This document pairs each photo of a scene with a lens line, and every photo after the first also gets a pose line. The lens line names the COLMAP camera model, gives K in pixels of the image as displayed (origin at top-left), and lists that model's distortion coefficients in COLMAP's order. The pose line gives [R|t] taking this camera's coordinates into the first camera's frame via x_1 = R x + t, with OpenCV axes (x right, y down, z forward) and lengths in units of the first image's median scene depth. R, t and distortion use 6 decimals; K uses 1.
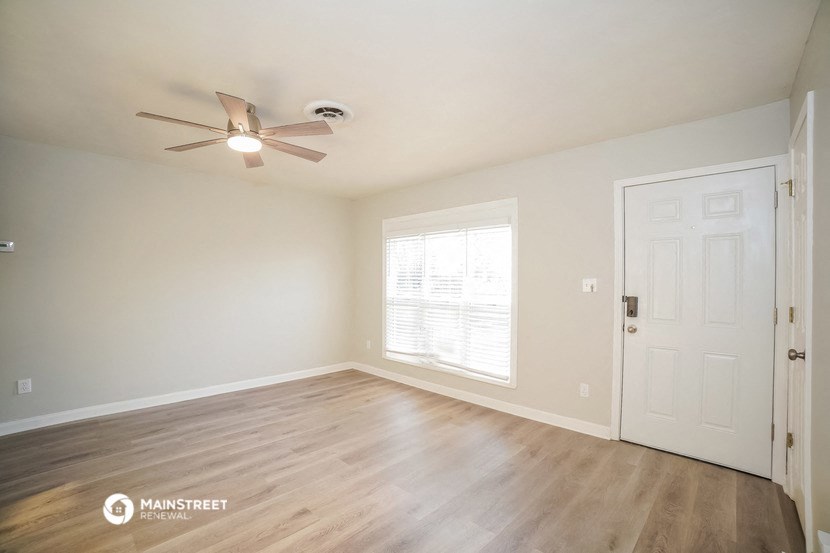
lens RADIAL K [[359.3, 0, 415.3], [0, 359.3, 280.4], [0, 0, 1]] dist [-0.056861, 0.000052]
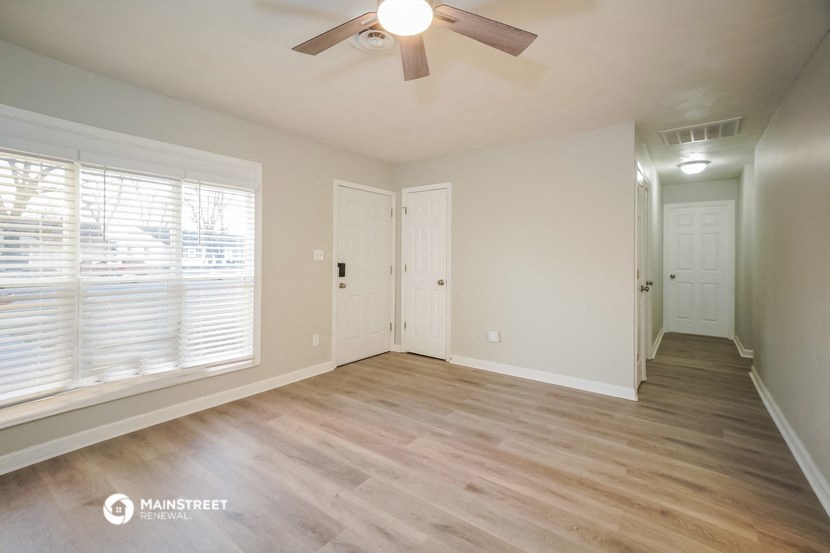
lens RADIAL K [[357.2, 0, 413.9], [0, 357.2, 252.9], [0, 0, 1]] dist [-0.000653, -0.000033]
pose [[-0.093358, -0.000359, 0.995633, -0.858349], [-0.010752, 0.999942, -0.000648, 0.002312], [-0.995575, -0.010766, -0.093356, 0.828521]]
